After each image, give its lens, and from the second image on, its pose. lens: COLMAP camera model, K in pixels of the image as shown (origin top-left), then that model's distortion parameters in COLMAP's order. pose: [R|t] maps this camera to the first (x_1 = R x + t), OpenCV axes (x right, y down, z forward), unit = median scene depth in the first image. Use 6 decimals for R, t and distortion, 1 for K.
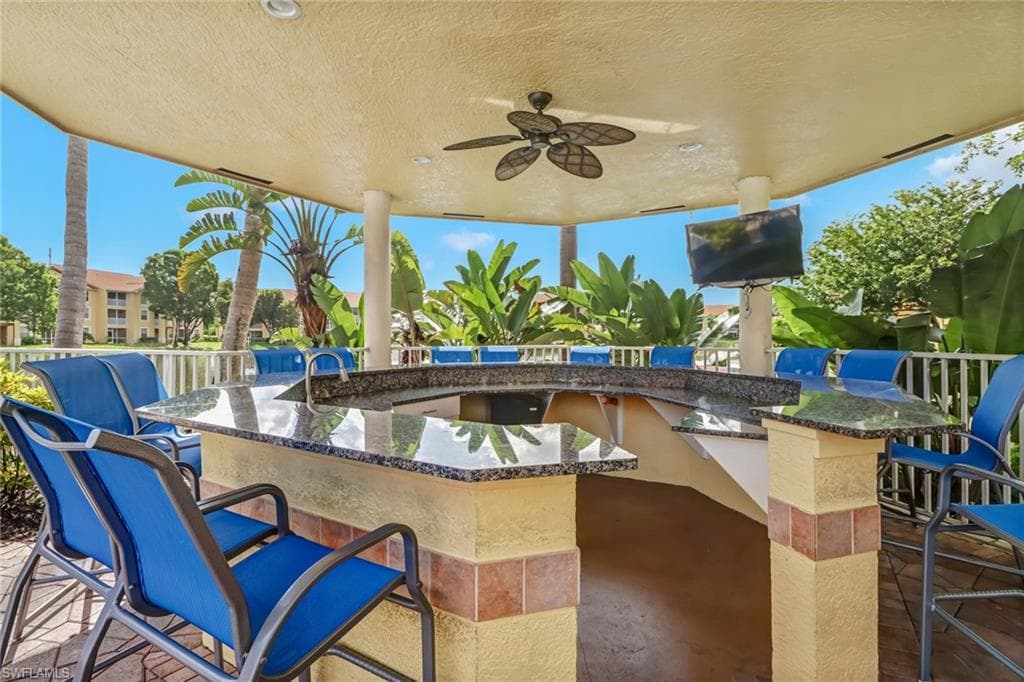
lens RADIAL K [[486.2, 0, 514.9], [0, 486.2, 357.5], [0, 0, 1]] dist [-0.001834, -0.000078]
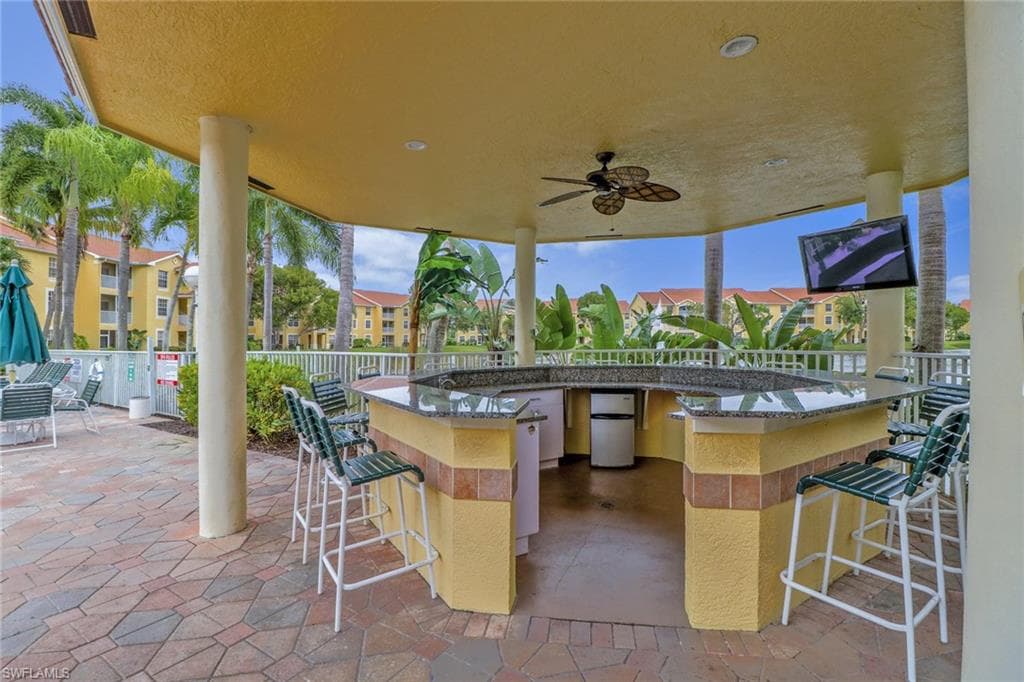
lens RADIAL K [[513.7, 0, 518.7], [0, 513.7, 333.3], [0, 0, 1]] dist [0.000845, -0.000113]
pose [[0.894147, -0.011989, -0.447613, 0.356390], [-0.012765, 0.998553, -0.052245, 0.005088], [0.447592, 0.052428, 0.892700, -0.230078]]
